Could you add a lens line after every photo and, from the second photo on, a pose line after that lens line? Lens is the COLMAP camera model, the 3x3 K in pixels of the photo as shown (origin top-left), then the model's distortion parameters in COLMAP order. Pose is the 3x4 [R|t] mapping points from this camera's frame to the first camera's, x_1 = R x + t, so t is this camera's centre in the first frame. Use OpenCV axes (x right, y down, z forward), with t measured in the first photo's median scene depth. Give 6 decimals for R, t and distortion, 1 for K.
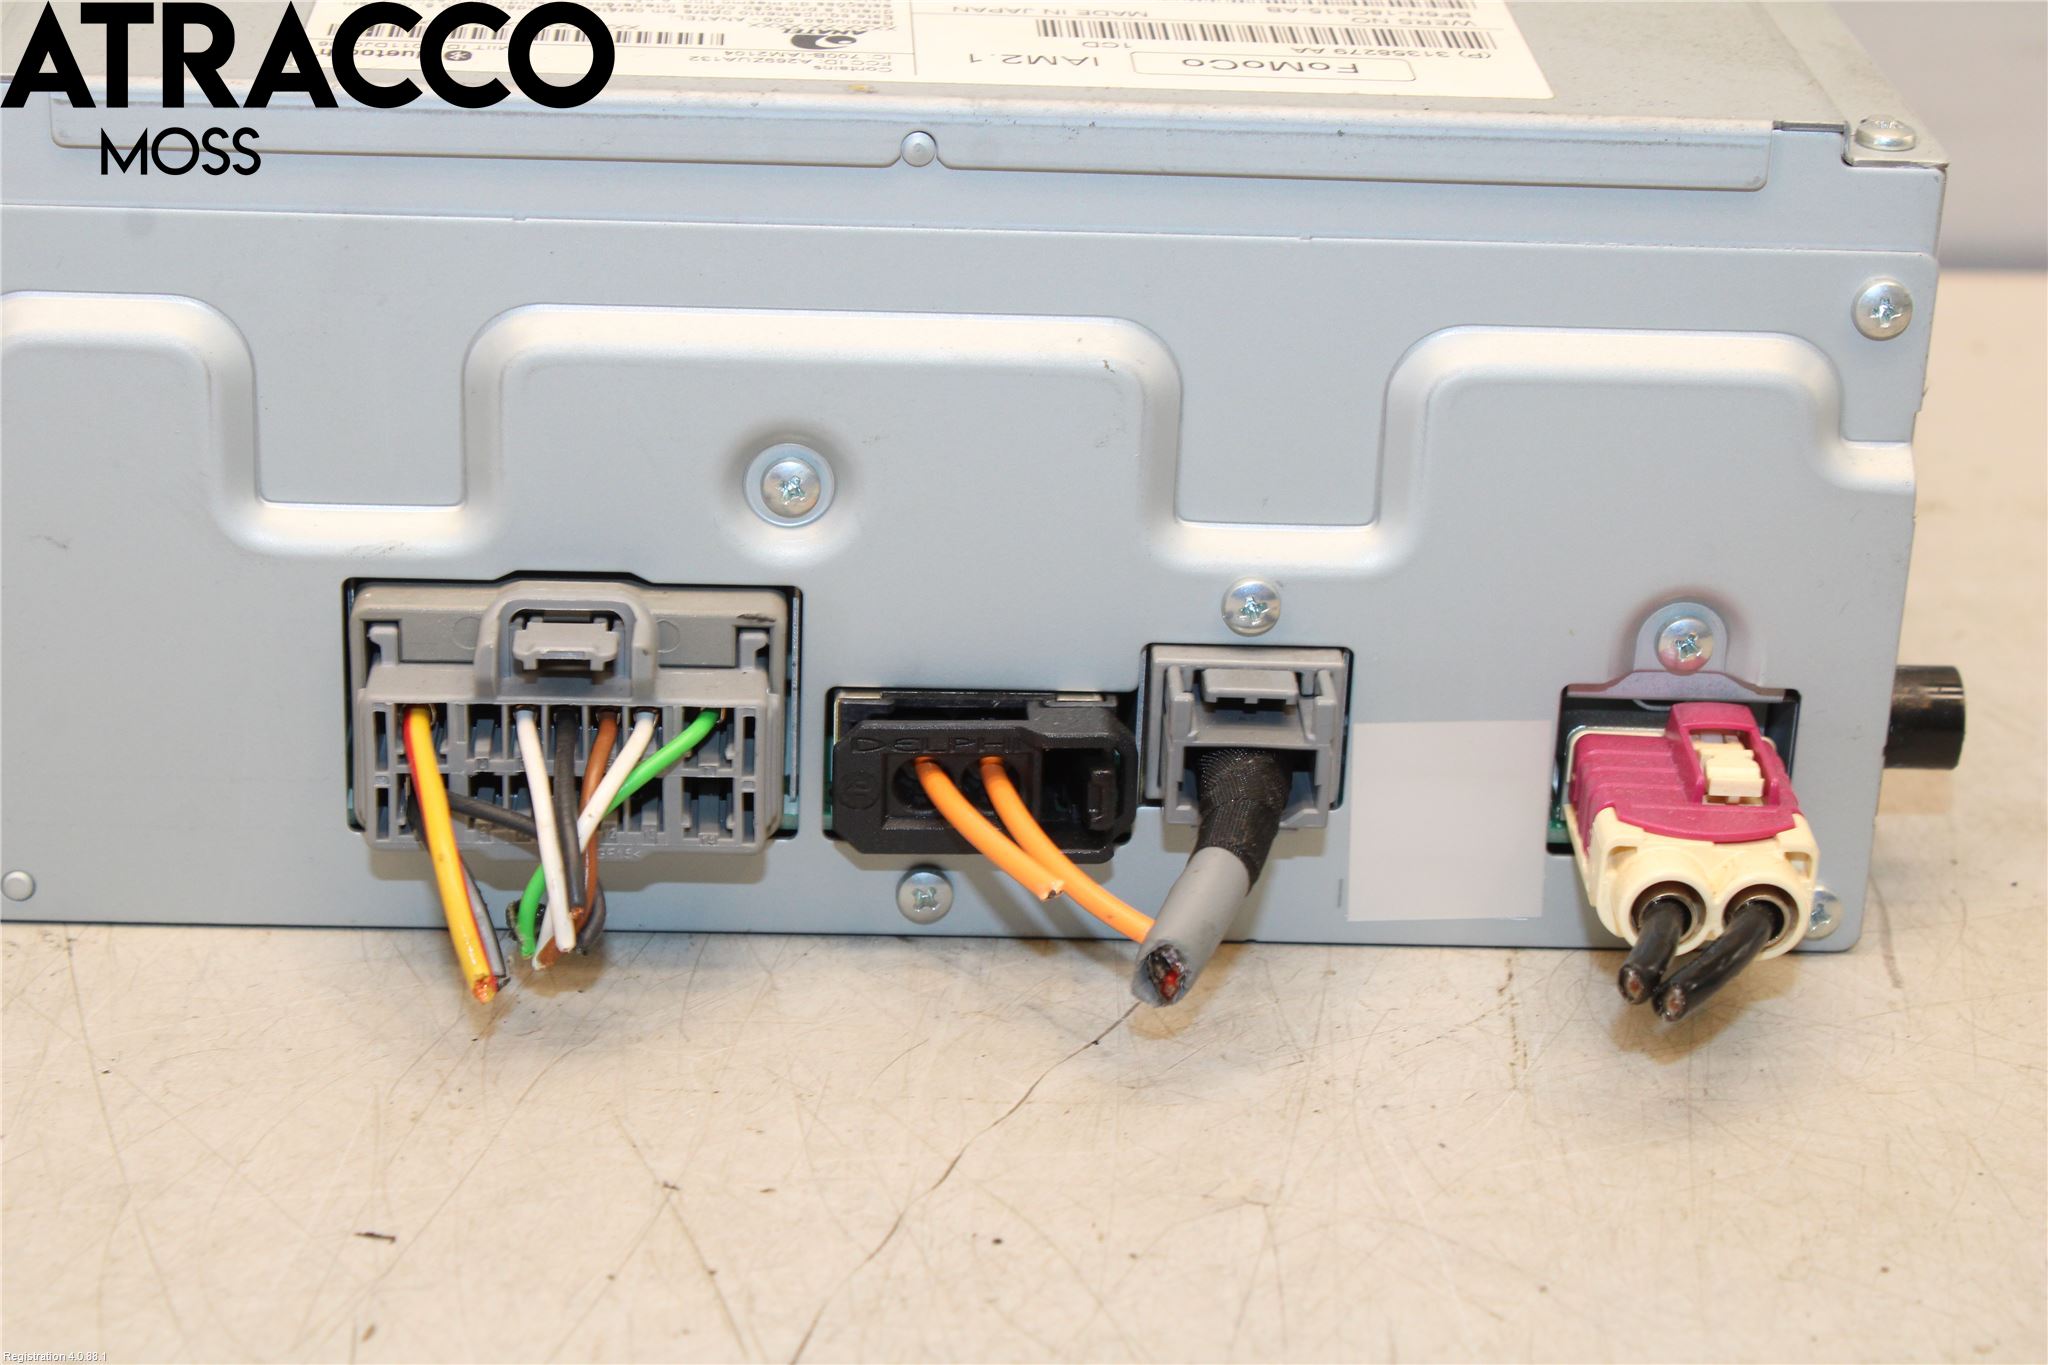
lens RADIAL K [[4443.1, 0, 1024.0], [0, 4443.1, 682.5], [0, 0, 1]] dist [0.091233, 0.199116]
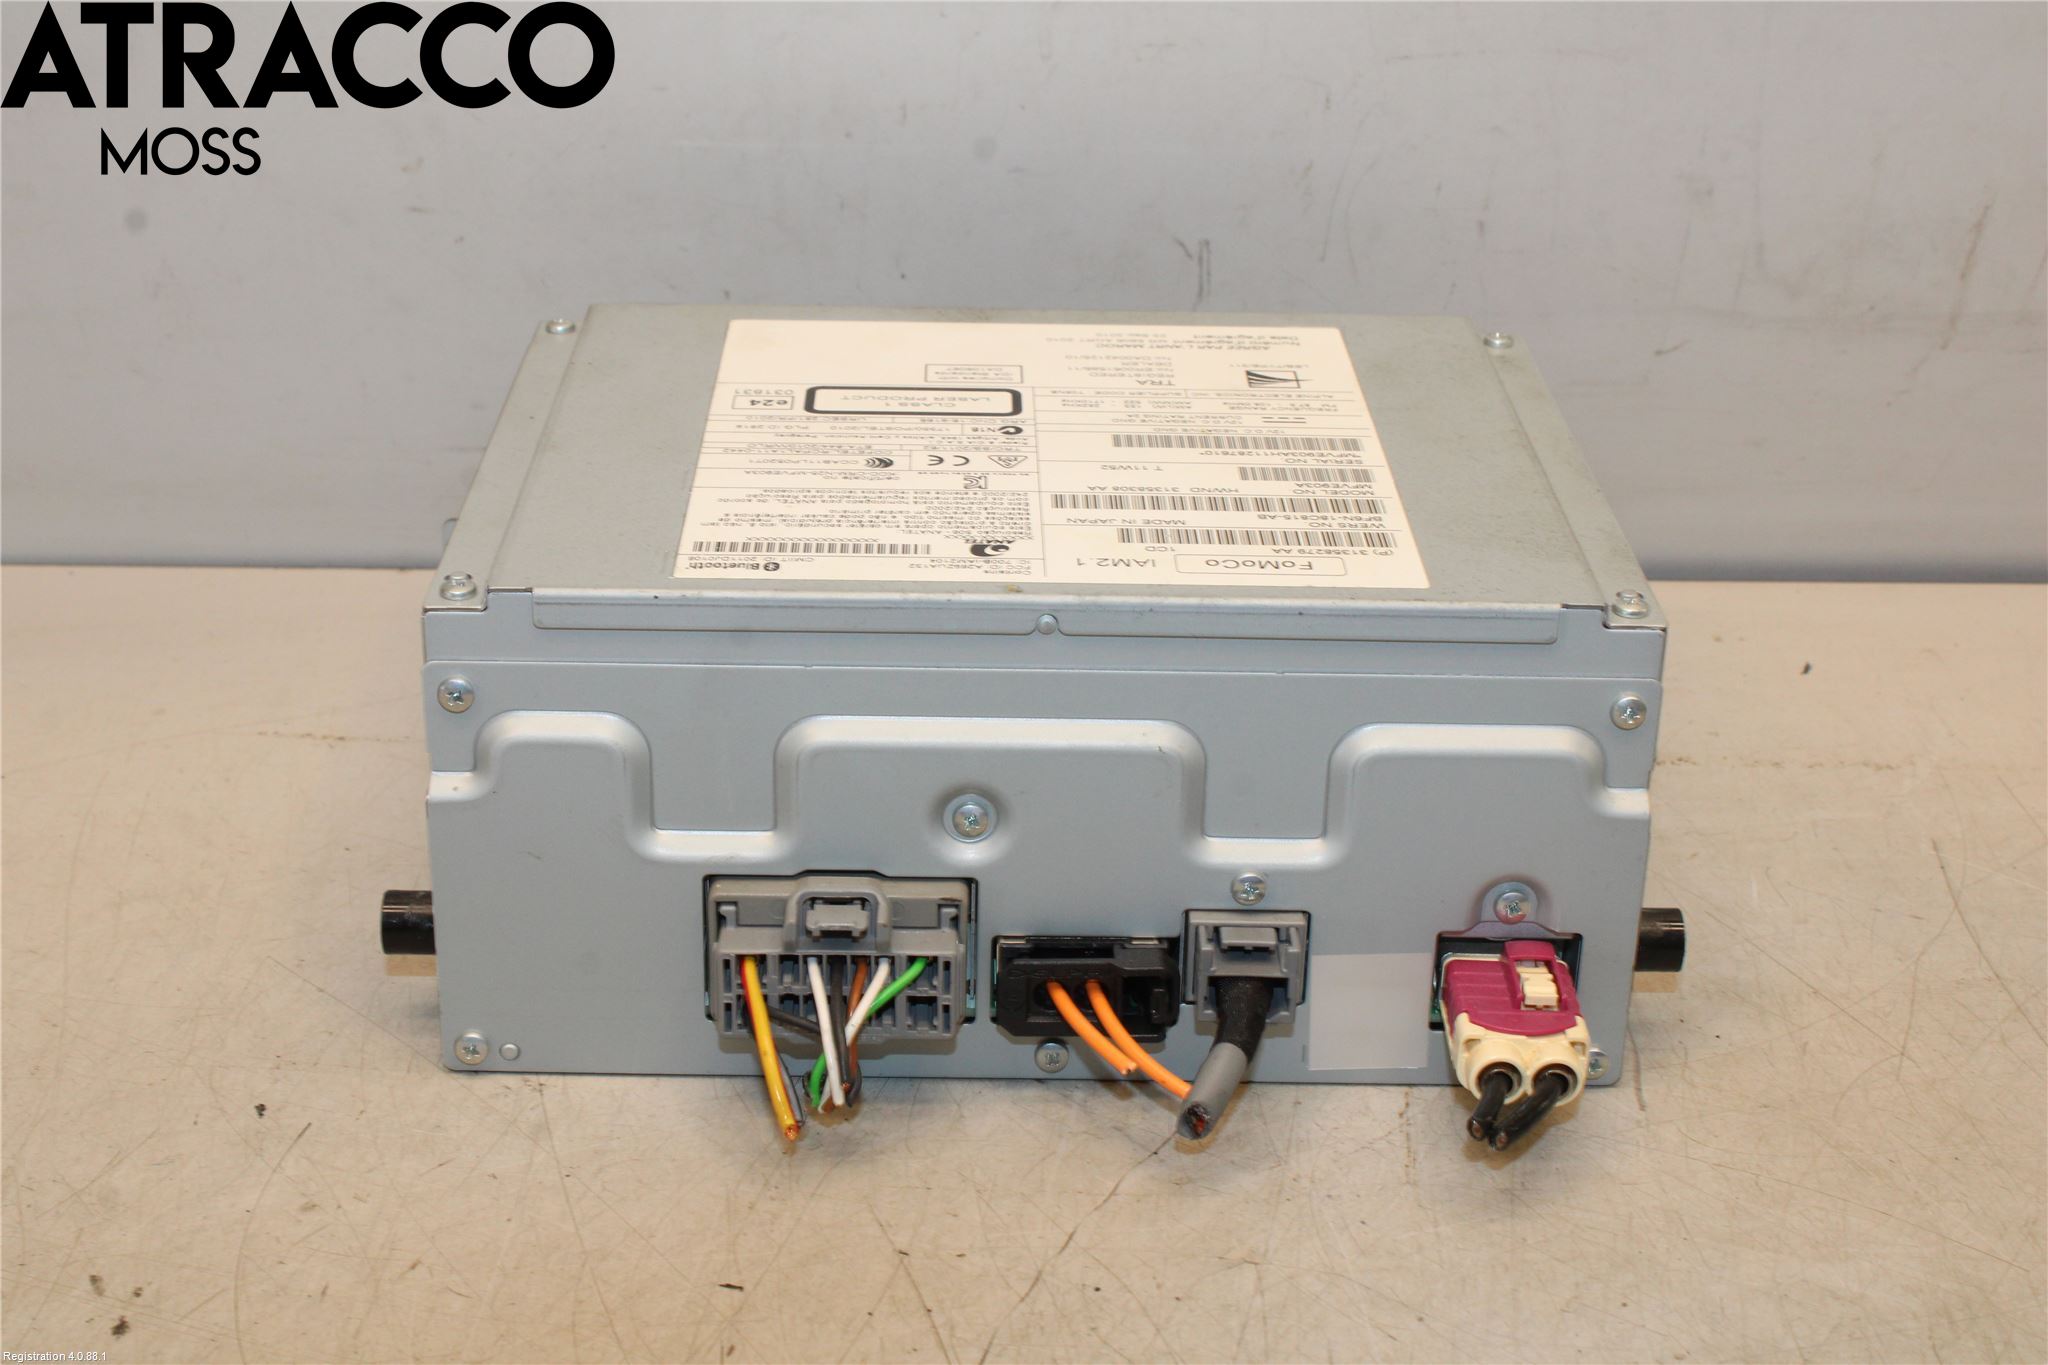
lens RADIAL K [[3216.6, 0, 1024.0], [0, 3216.6, 682.5], [0, 0, 1]] dist [0.012820, 0.190064]
pose [[0.999606, -0.003891, -0.027793, 0.001030], [0.004485, 0.999762, 0.021349, -0.122025], [0.027704, -0.021465, 0.999386, -0.202264]]
